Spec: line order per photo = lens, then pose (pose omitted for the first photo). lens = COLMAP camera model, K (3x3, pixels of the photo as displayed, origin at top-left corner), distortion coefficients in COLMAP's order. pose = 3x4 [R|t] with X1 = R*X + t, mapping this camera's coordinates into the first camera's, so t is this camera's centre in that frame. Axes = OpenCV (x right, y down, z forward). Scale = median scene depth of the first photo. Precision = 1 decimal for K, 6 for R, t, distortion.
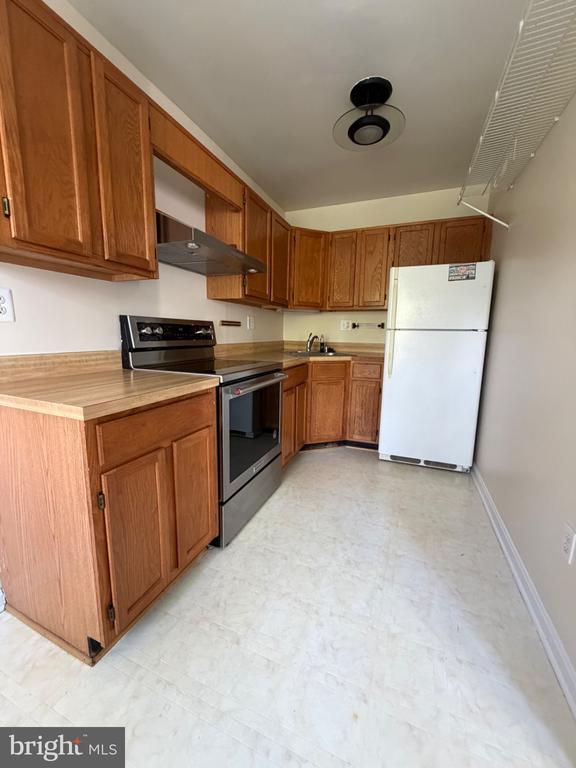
lens RADIAL K [[306.9, 0, 287.8], [0, 306.9, 382.7], [0, 0, 1]] dist [-0.000001, 0.000150]
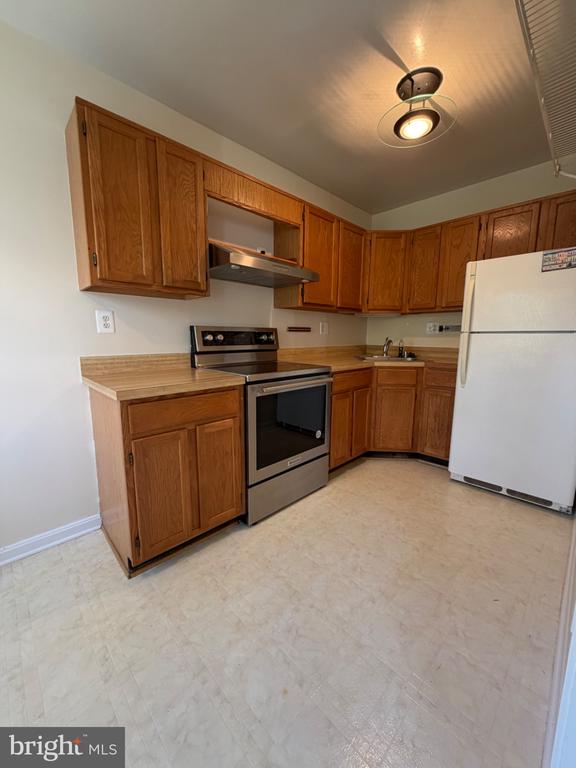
lens RADIAL K [[306.9, 0, 287.8], [0, 306.9, 382.7], [0, 0, 1]] dist [-0.000001, 0.000150]
pose [[0.916390, 0.047648, -0.397440, 0.325753], [-0.052798, 0.998603, -0.002019, -0.001212], [0.396788, 0.022834, 0.917626, -0.008890]]
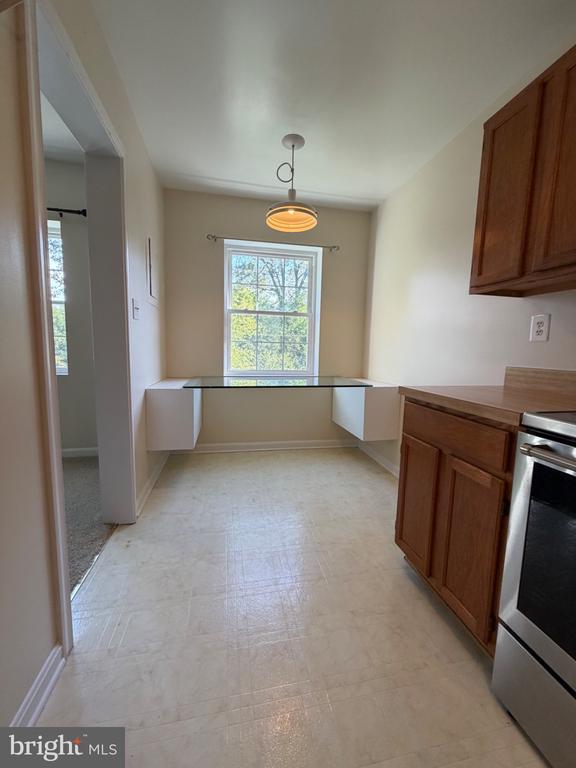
lens RADIAL K [[306.9, 0, 287.8], [0, 306.9, 382.7], [0, 0, 1]] dist [-0.000001, 0.000150]
pose [[-0.833940, 0.026295, -0.551229, 0.421328], [-0.125701, 0.963556, 0.236133, -0.139058], [0.537349, 0.266211, -0.800243, 1.023052]]
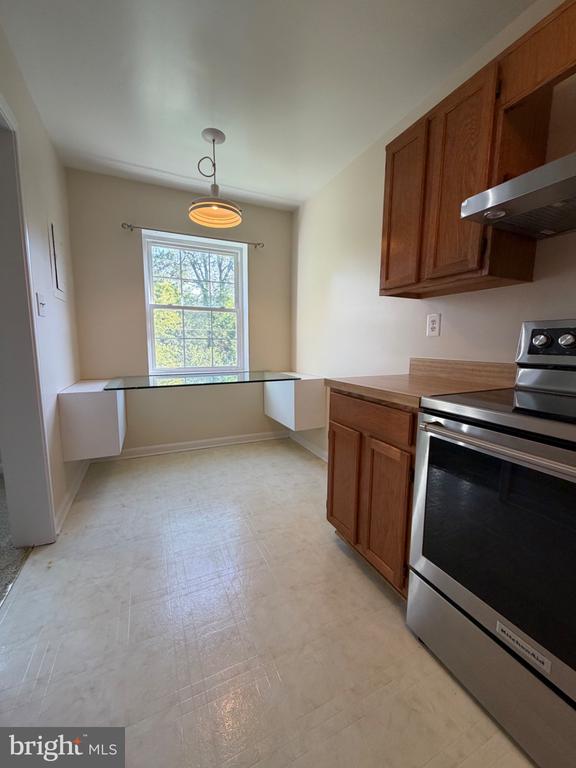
lens RADIAL K [[306.9, 0, 287.8], [0, 306.9, 382.7], [0, 0, 1]] dist [-0.000001, 0.000150]
pose [[-0.684978, 0.073496, -0.724847, 0.453898], [-0.134488, 0.965046, 0.224941, -0.151932], [0.716043, 0.251563, -0.651152, 1.043752]]
